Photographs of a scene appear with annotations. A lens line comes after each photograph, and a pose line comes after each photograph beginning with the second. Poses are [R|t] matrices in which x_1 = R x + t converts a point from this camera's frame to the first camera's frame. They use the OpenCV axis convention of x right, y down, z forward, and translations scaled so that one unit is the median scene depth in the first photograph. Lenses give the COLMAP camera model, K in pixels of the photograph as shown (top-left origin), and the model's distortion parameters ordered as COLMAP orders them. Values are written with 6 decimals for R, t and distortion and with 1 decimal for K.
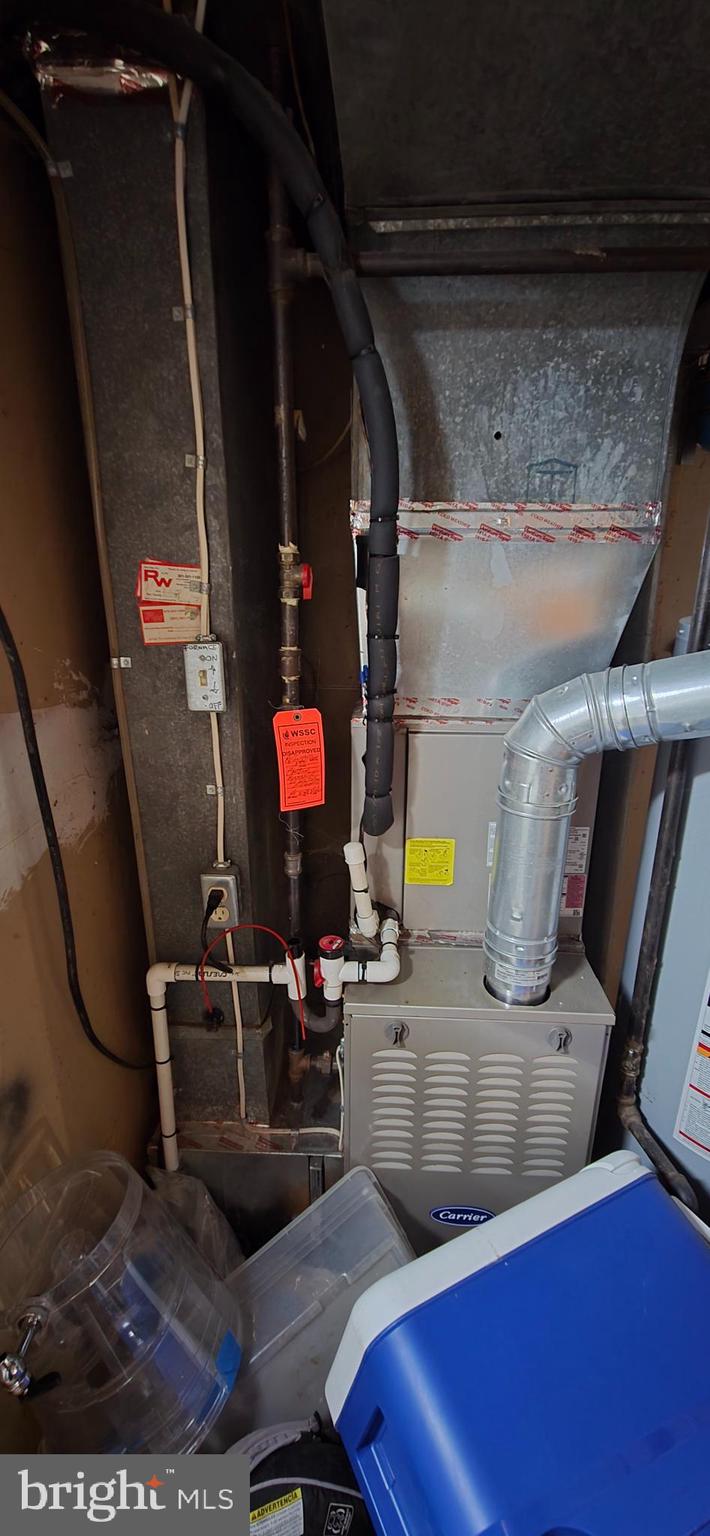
lens RADIAL K [[632.1, 0, 357.2], [0, 632.1, 762.0], [0, 0, 1]] dist [0.001694, 0.000041]
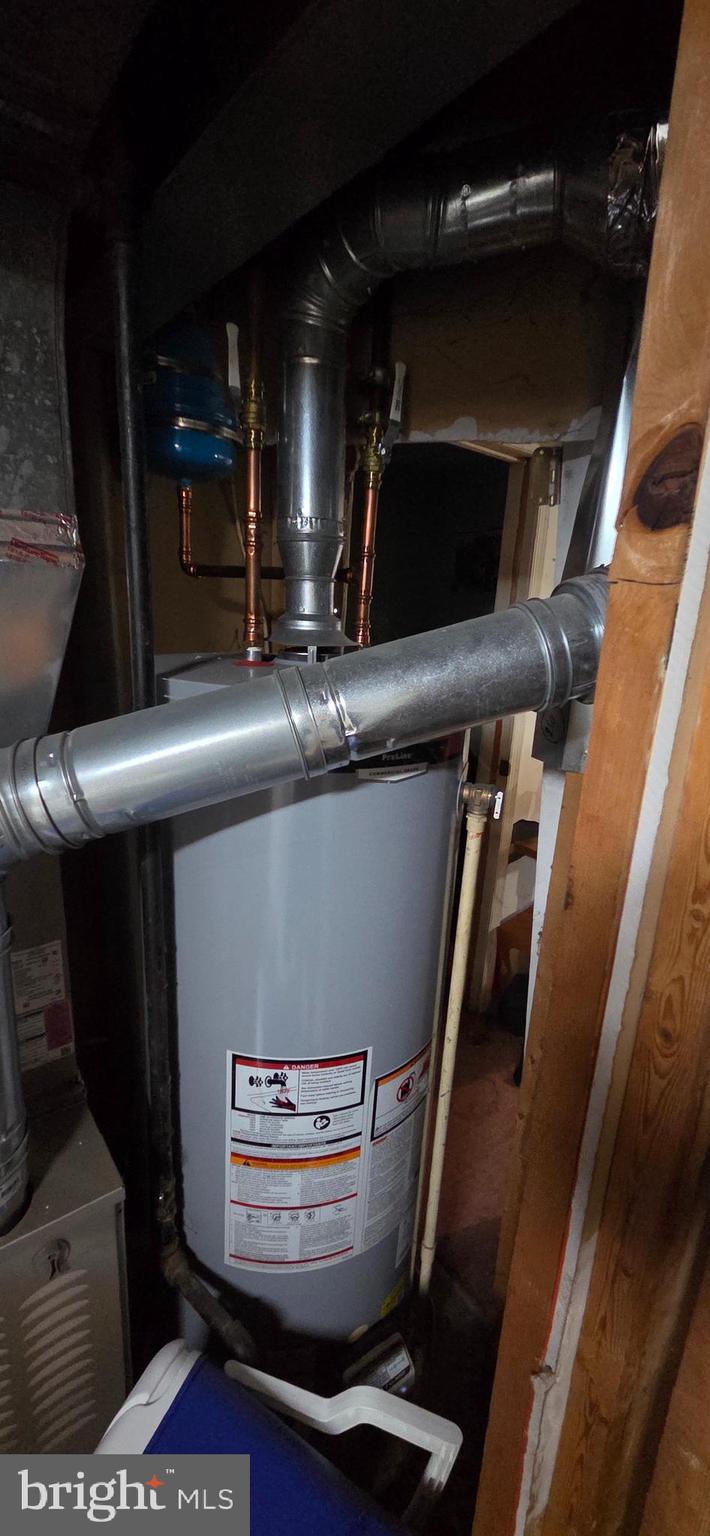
lens RADIAL K [[632.1, 0, 352.2], [0, 632.1, 769.6], [0, 0, 1]] dist [0.001694, 0.000041]
pose [[0.762079, -0.128325, 0.634640, 0.203386], [0.150013, 0.988487, 0.019737, -0.066138], [-0.629866, 0.080164, 0.772556, 0.209669]]
